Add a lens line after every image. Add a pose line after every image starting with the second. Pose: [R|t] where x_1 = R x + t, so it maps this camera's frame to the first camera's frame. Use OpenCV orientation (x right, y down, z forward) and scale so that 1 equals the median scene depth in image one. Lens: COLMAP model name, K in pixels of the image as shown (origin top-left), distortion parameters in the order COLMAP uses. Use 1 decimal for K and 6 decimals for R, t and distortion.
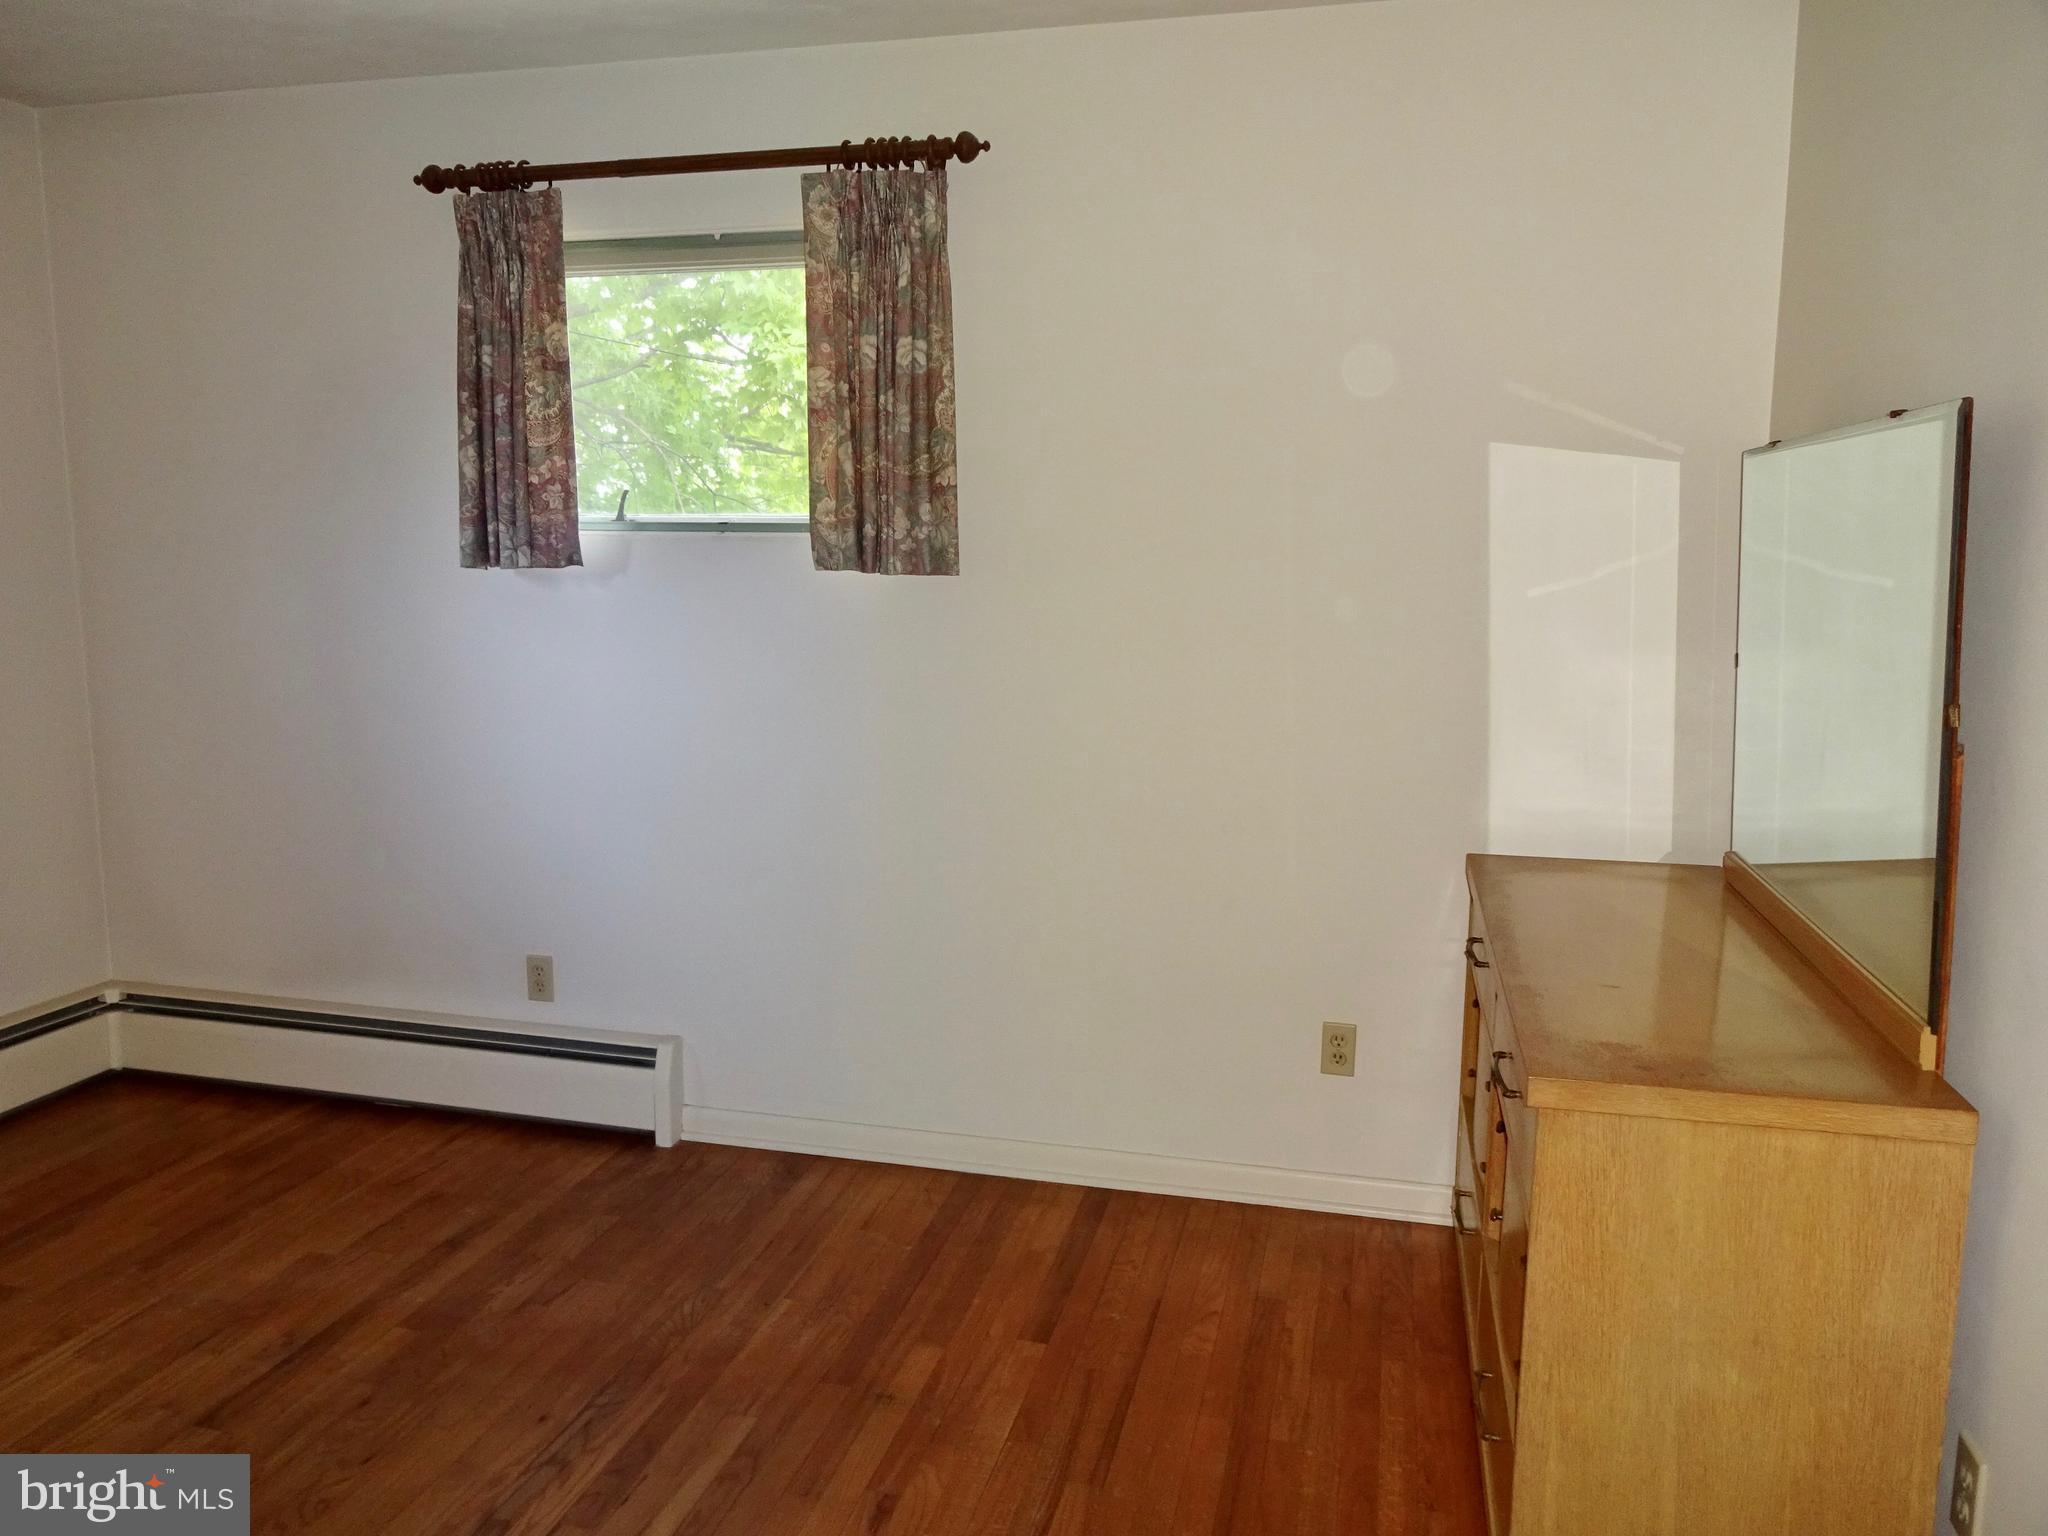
lens RADIAL K [[1507.8, 0, 1030.2], [0, 1507.8, 771.0], [0, 0, 1]] dist [-0.003369, -0.001806]
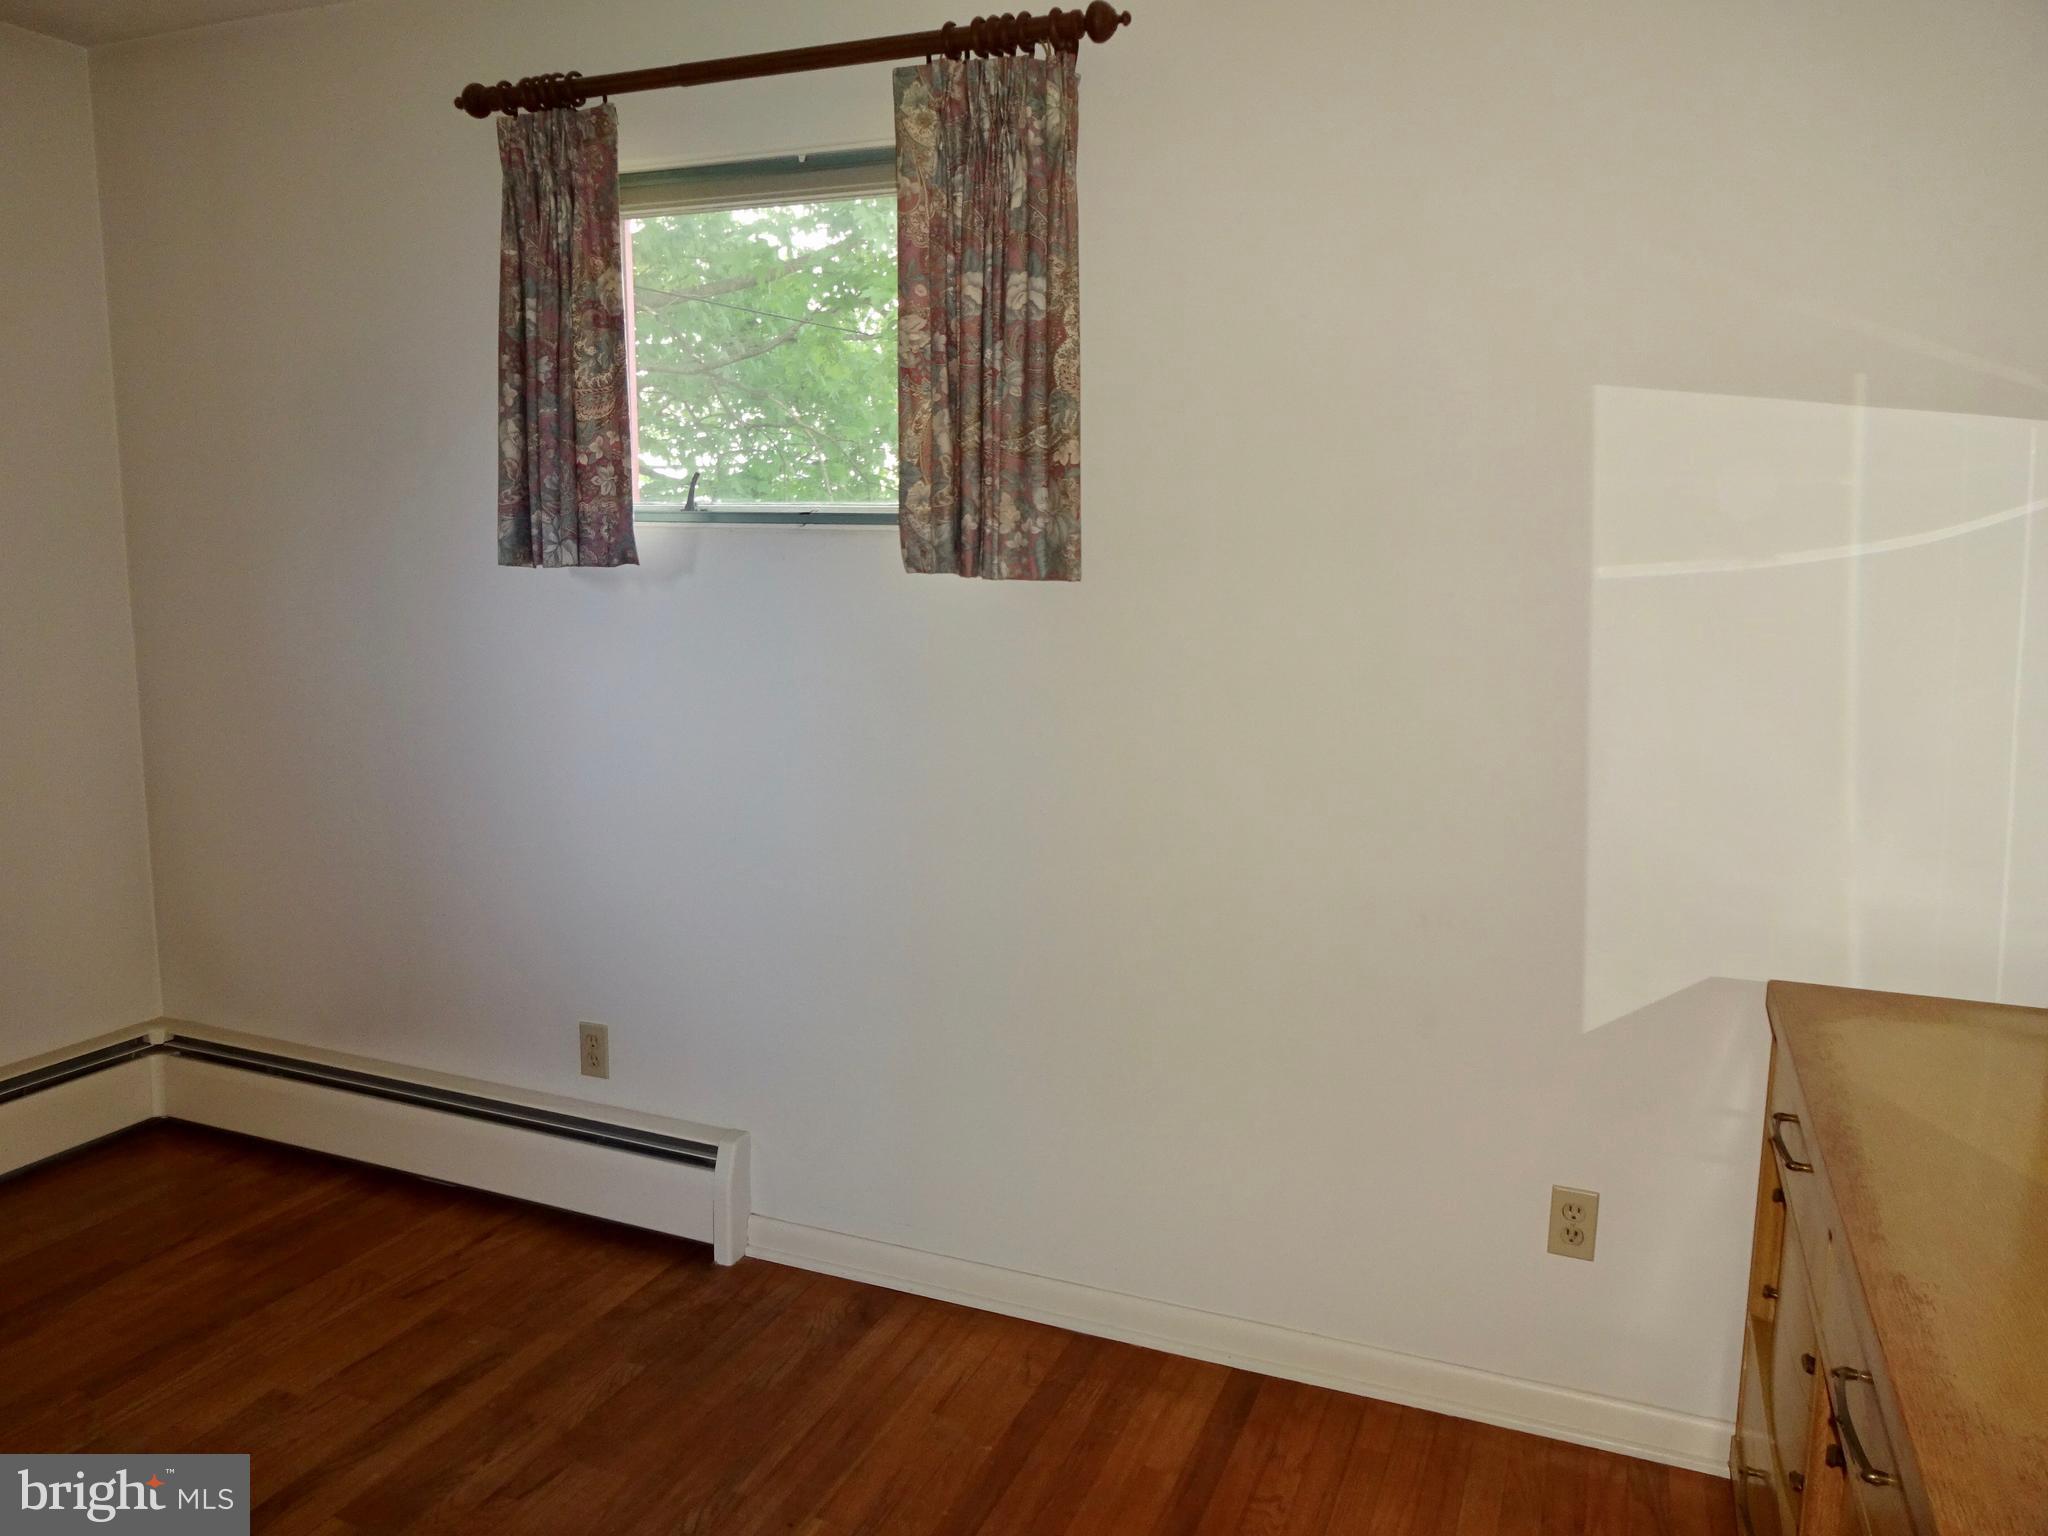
lens RADIAL K [[1507.8, 0, 1033.3], [0, 1507.8, 767.7], [0, 0, 1]] dist [-0.003369, -0.001806]
pose [[0.989309, 0.027928, -0.143133, 0.040433], [-0.028431, 0.999595, -0.001474, -0.030540], [0.143034, 0.005527, 0.989702, 0.220457]]
